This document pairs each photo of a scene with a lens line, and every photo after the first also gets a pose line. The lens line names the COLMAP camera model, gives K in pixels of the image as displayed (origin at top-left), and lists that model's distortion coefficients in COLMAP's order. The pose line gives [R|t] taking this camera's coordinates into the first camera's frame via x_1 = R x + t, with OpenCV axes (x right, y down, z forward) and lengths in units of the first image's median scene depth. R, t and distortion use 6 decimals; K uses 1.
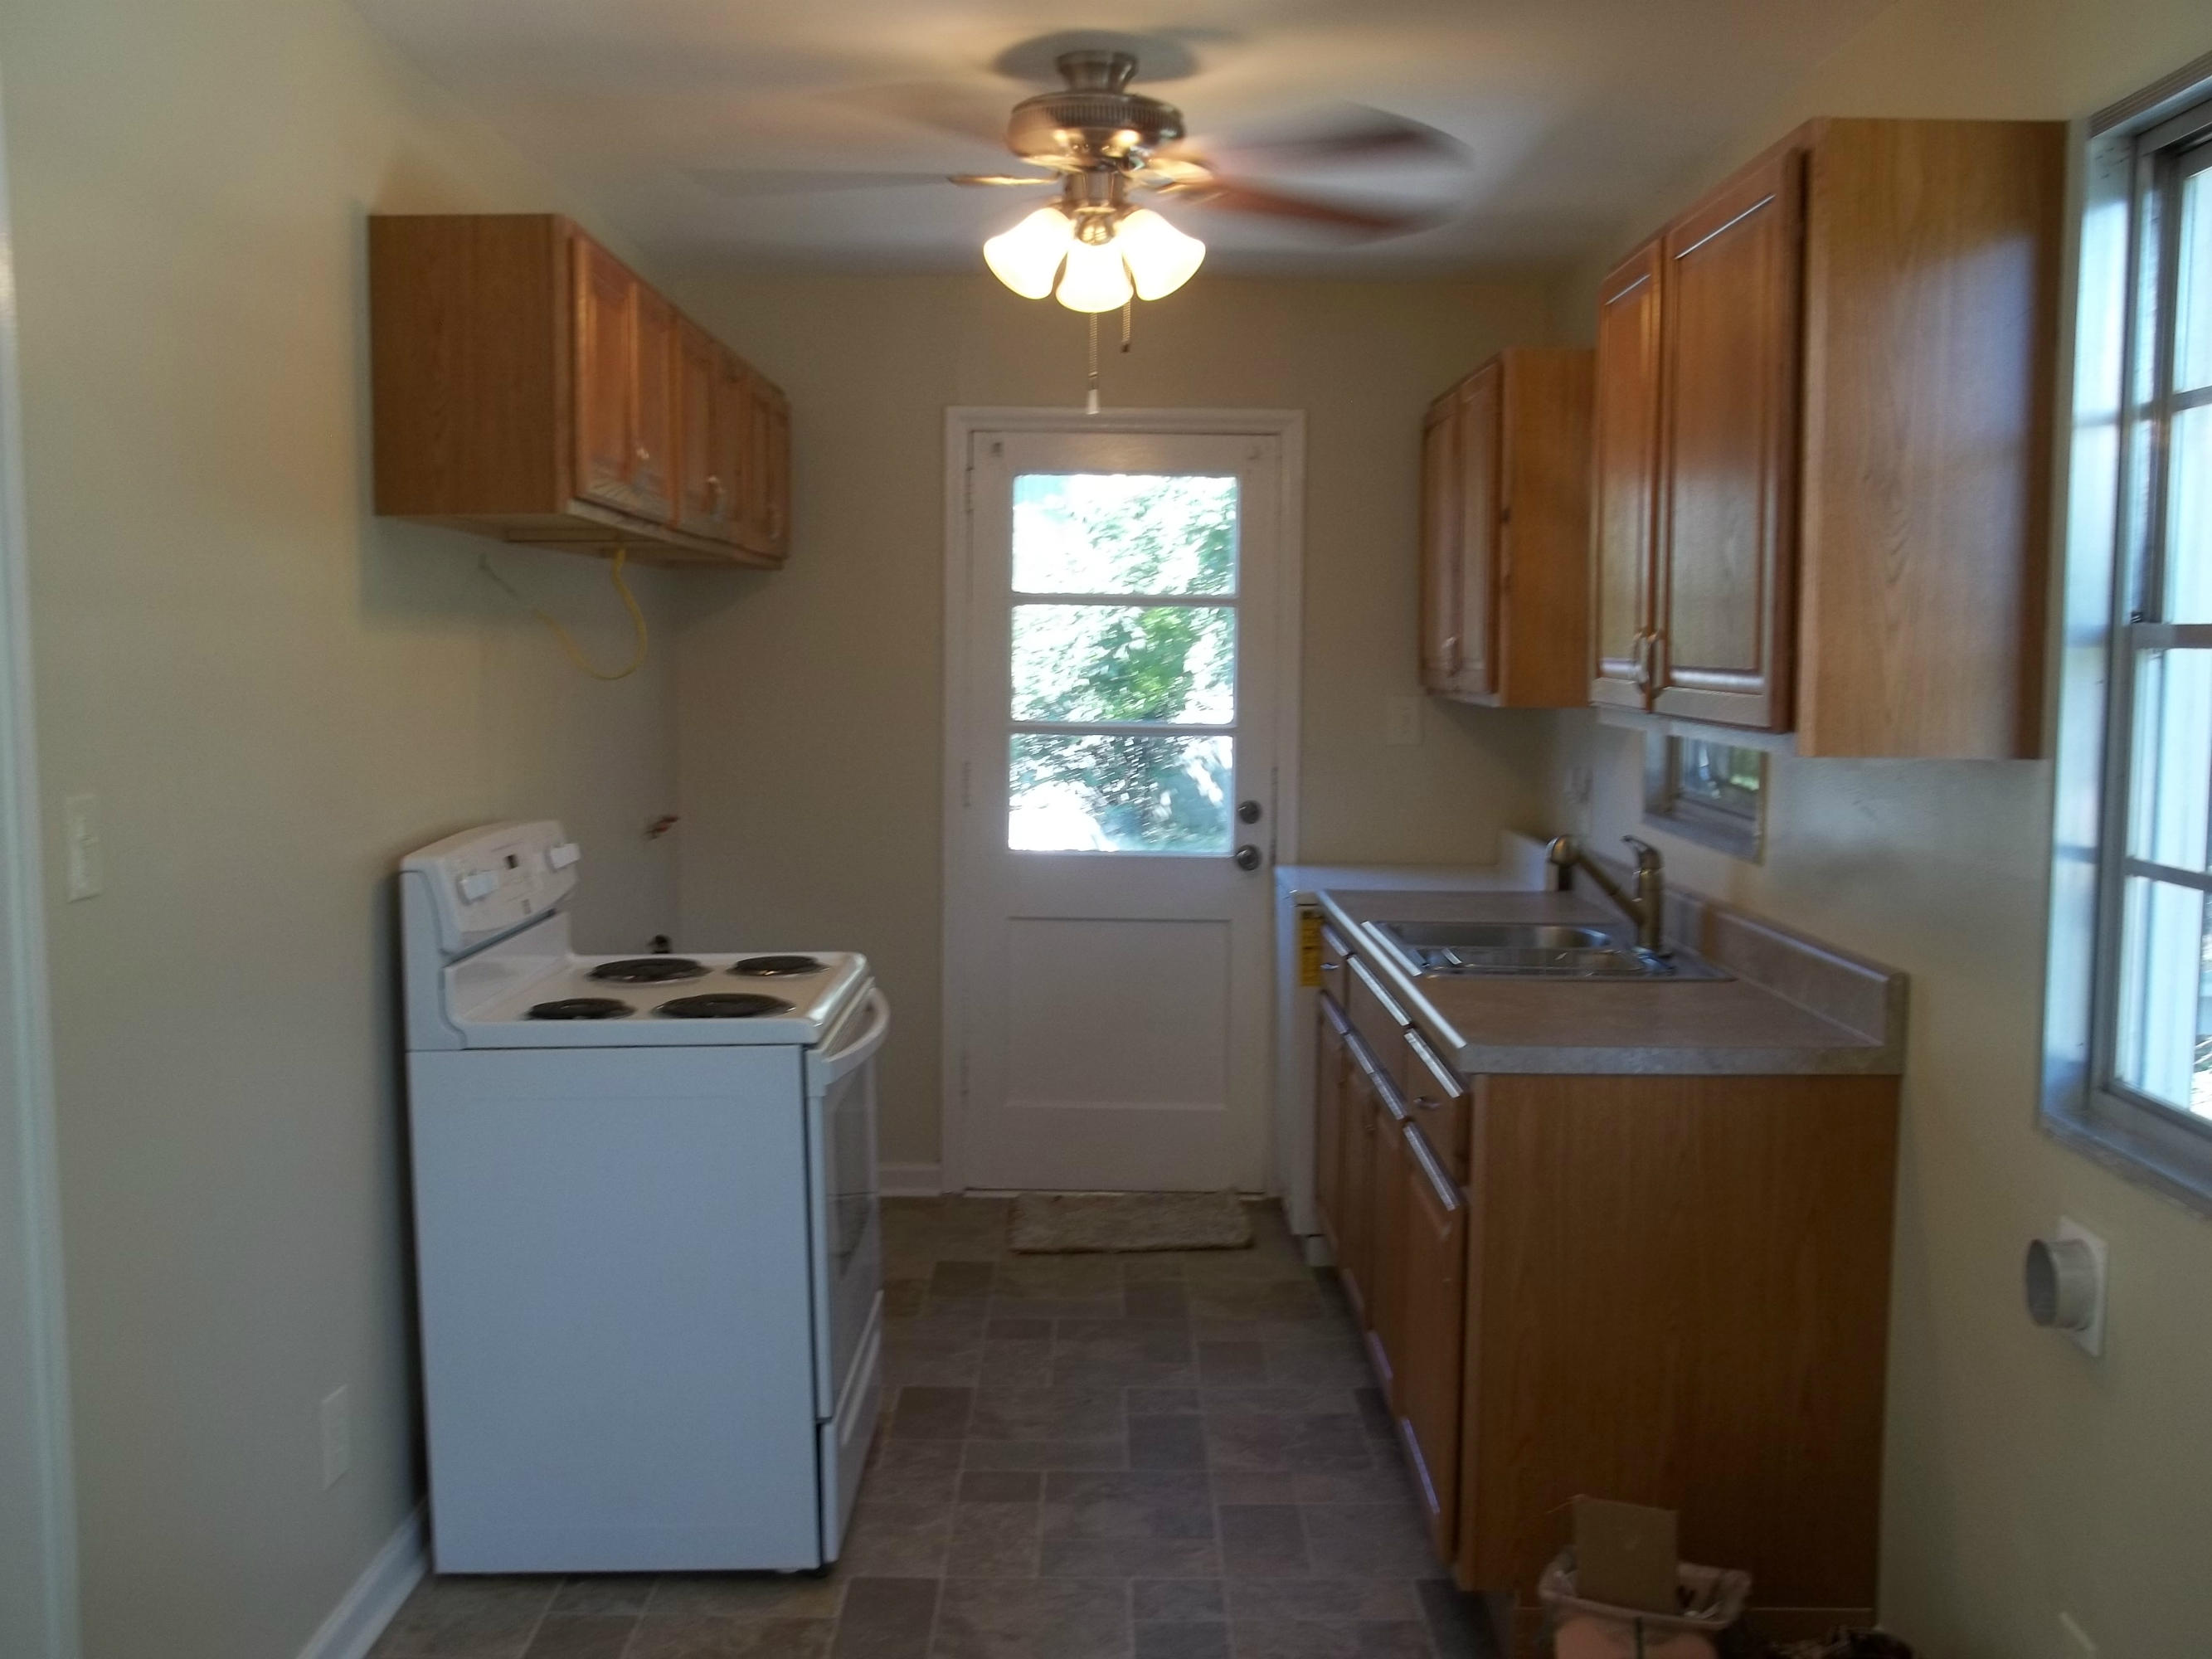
lens RADIAL K [[2182.5, 0, 1109.0], [0, 2182.5, 835.5], [0, 0, 1]] dist [-0.054034, 0.000000]
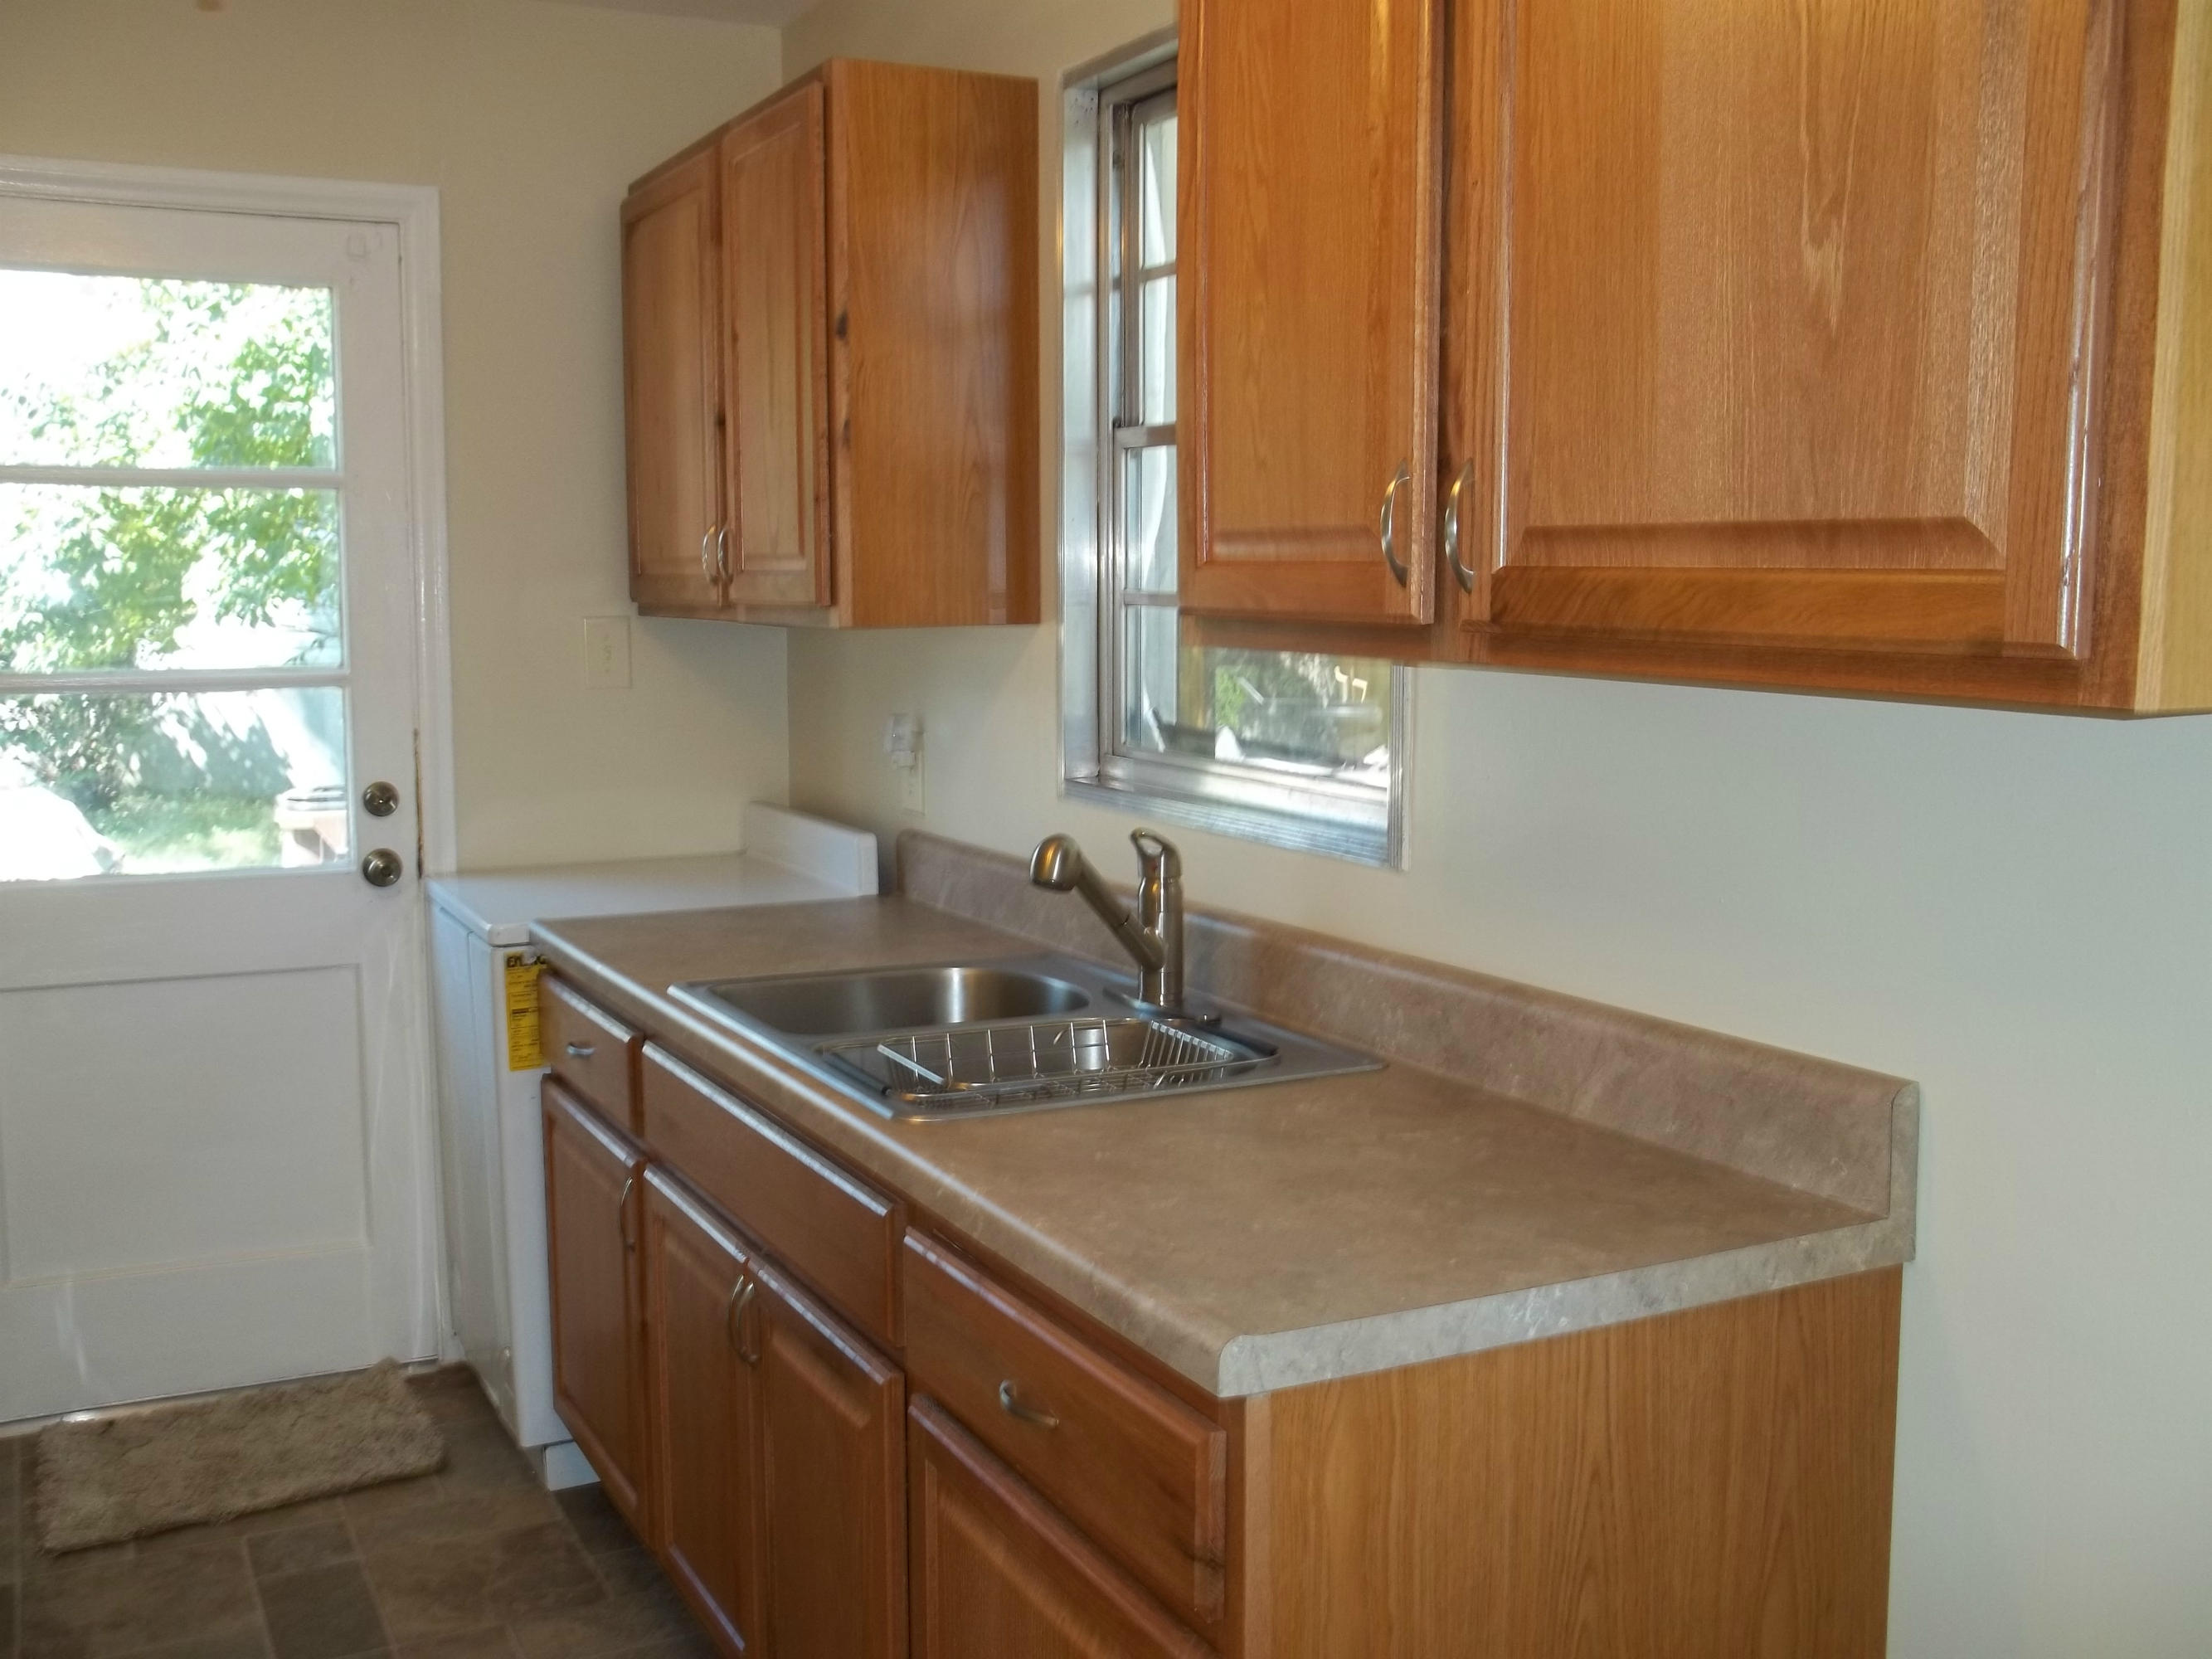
lens RADIAL K [[2182.5, 0, 1169.7], [0, 2182.5, 881.2], [0, 0, 1]] dist [-0.054034, 0.000000]
pose [[0.883449, -0.065217, 0.463967, -0.032008], [0.041785, 0.997286, 0.060620, -0.016959], [-0.466661, -0.034168, 0.883776, 0.330730]]
